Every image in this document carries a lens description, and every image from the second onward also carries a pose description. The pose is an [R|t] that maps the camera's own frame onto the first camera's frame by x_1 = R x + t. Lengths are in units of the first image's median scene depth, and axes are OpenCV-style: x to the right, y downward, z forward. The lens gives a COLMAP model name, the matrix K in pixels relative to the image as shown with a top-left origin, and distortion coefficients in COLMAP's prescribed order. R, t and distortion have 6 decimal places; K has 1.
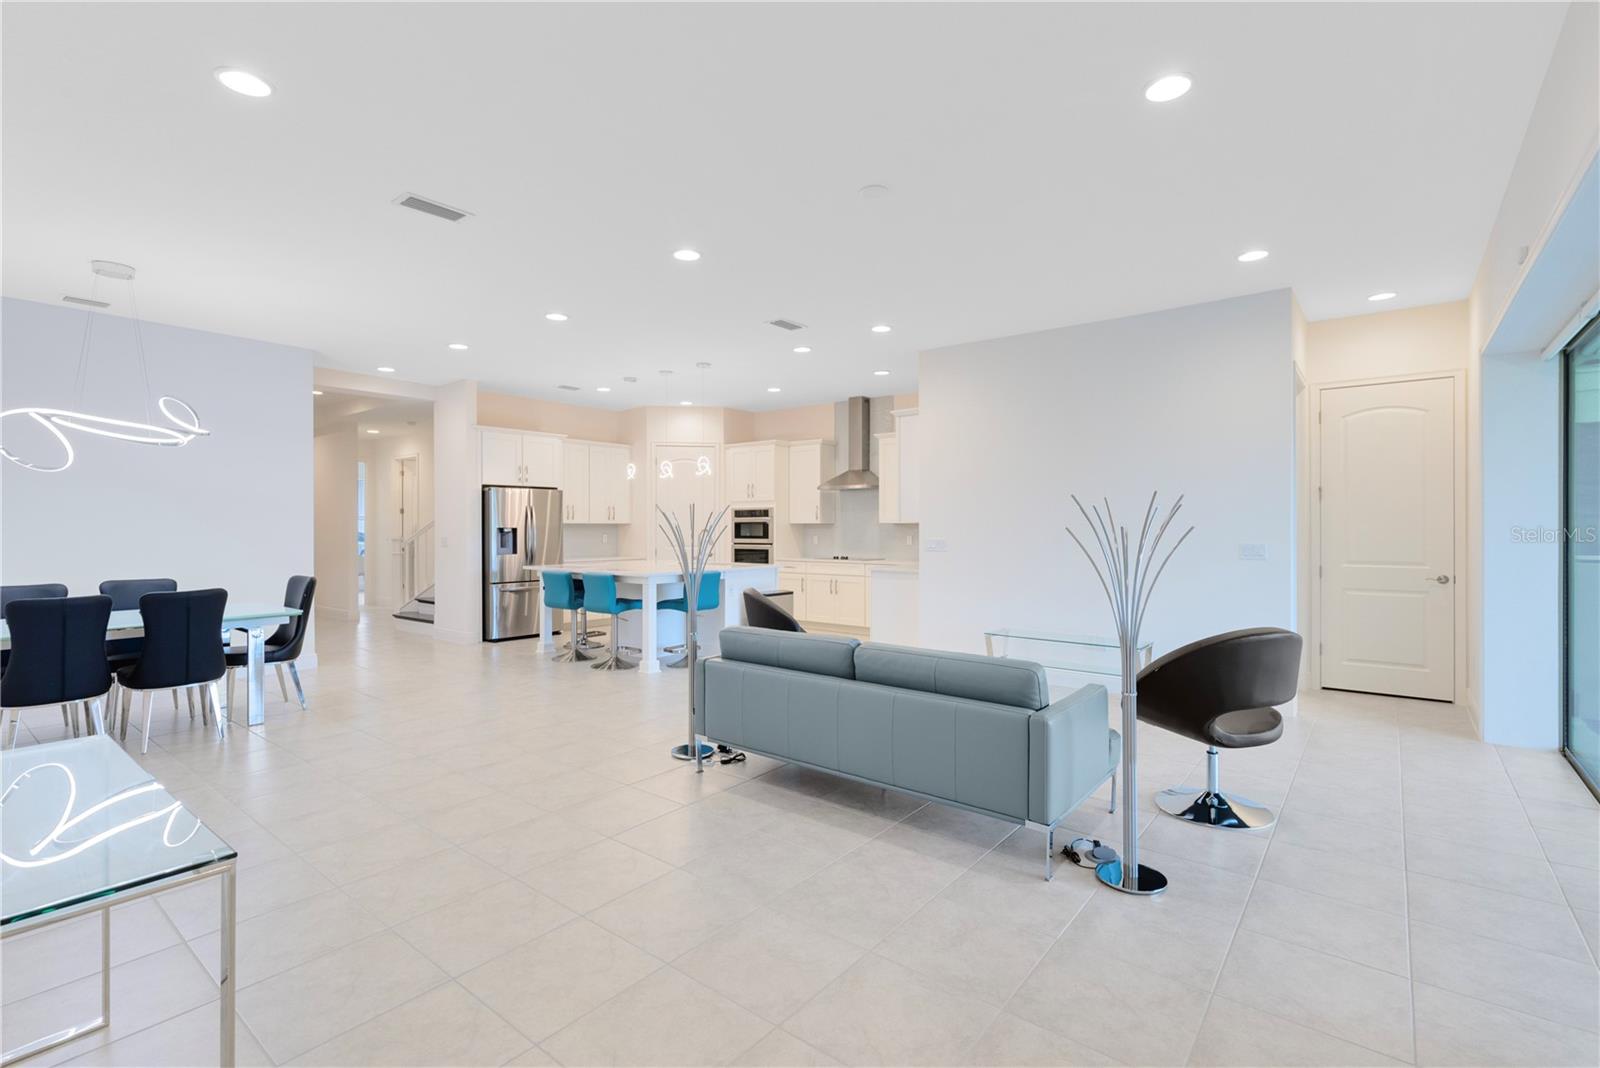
lens RADIAL K [[730.4, 0, 798.2], [0, 730.4, 524.6], [0, 0, 1]] dist [0.002029, -0.001373]
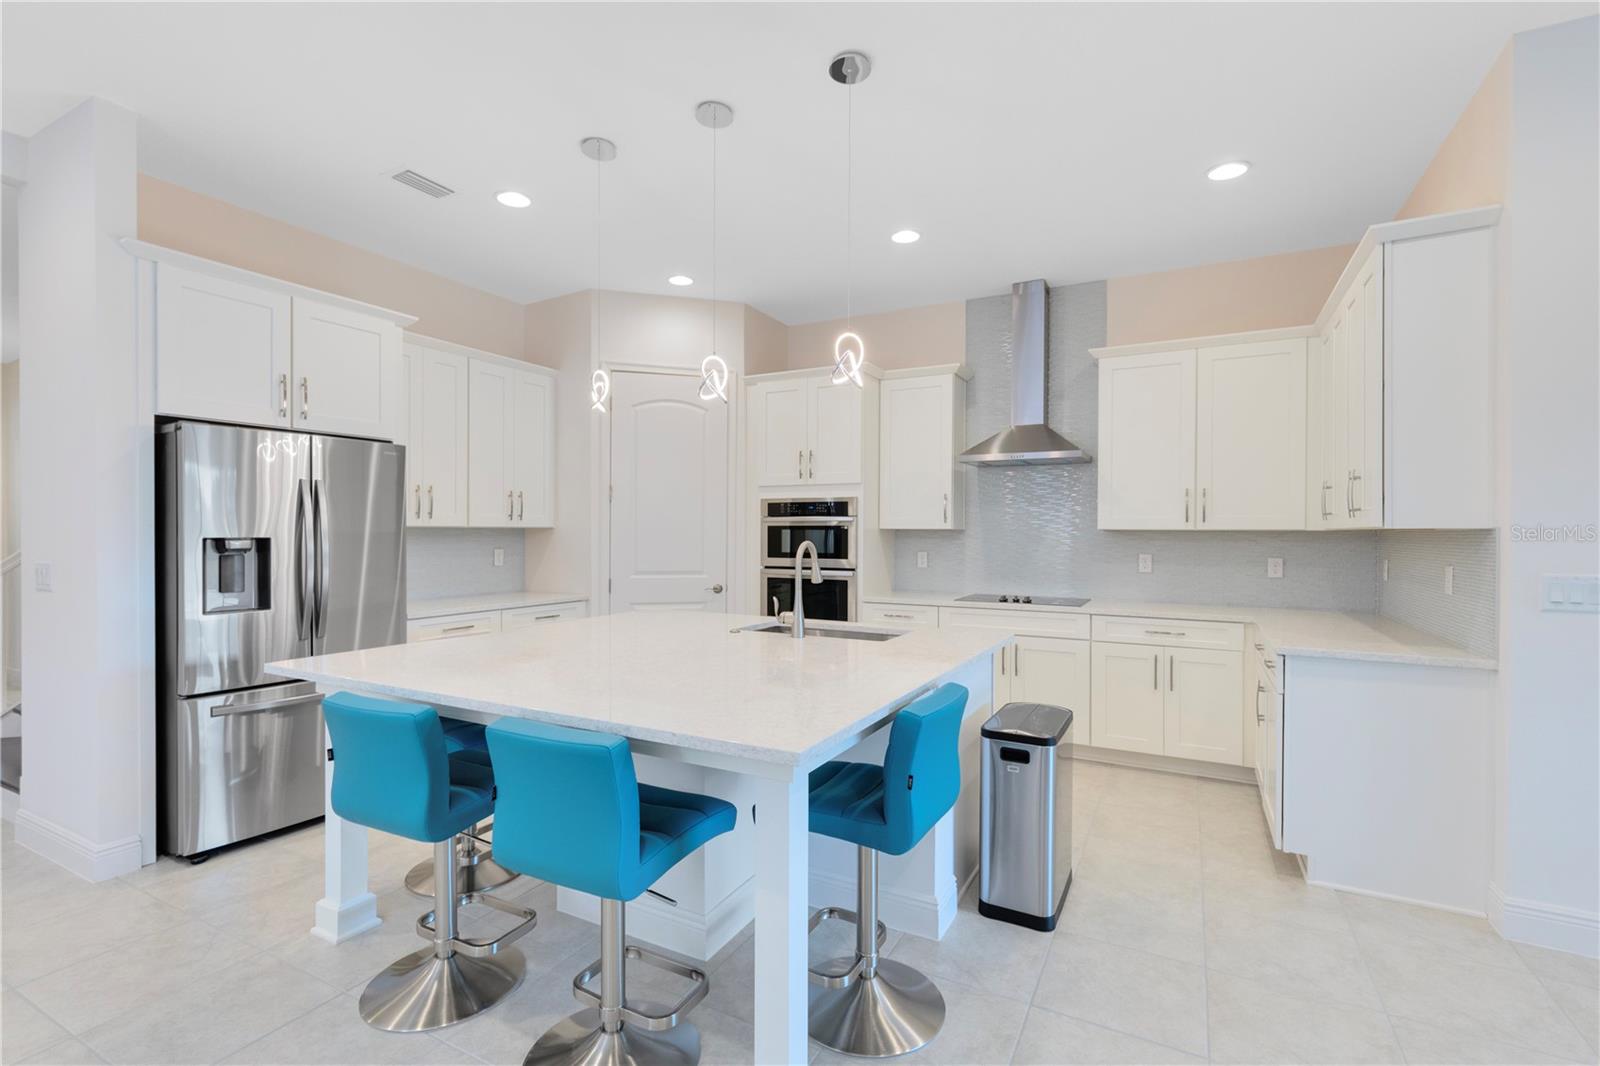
lens RADIAL K [[730.4, 0, 807.6], [0, 730.4, 531.0], [0, 0, 1]] dist [0.002029, -0.001373]
pose [[0.981788, 0.003651, 0.189944, -0.172868], [-0.003972, 0.999991, 0.001309, -0.000554], [-0.189938, -0.002040, 0.981794, 0.536982]]
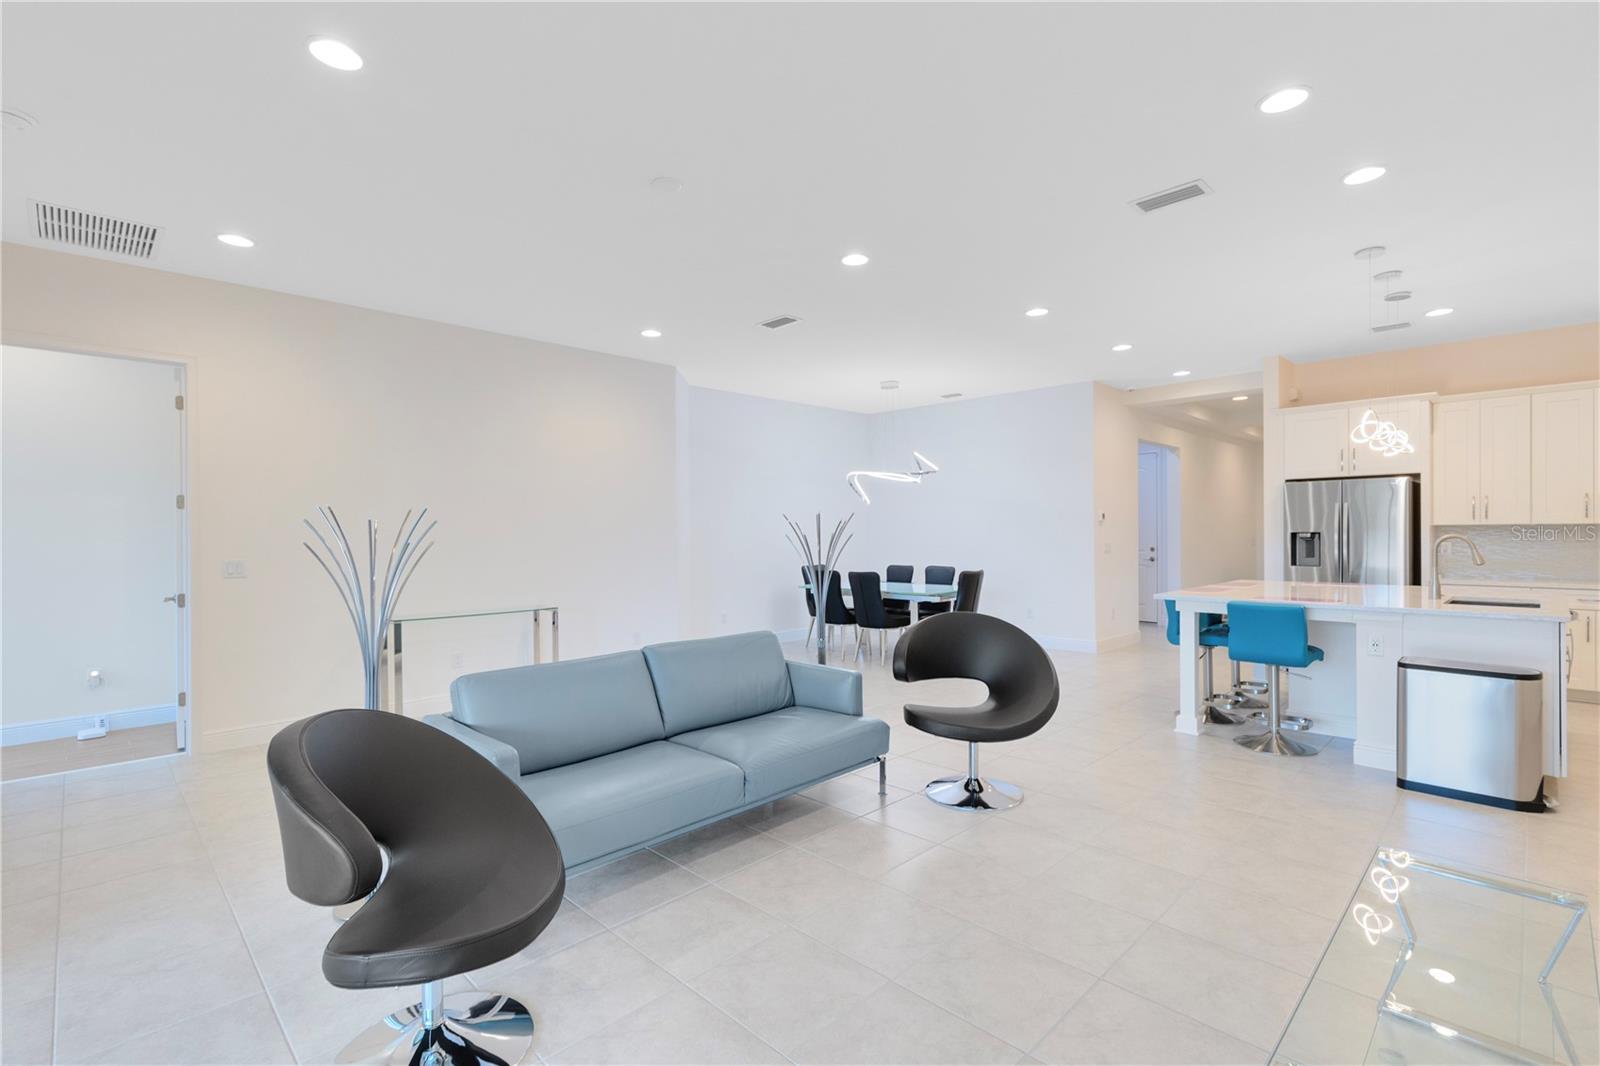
lens RADIAL K [[737.9, 0, 799.1], [0, 737.9, 543.4], [0, 0, 1]] dist [0.004951, 0.000529]
pose [[-0.109591, 0.013012, -0.993892, 0.413213], [0.009387, 0.999883, 0.012056, 0.000790], [0.993932, -0.008009, -0.109700, 0.498739]]
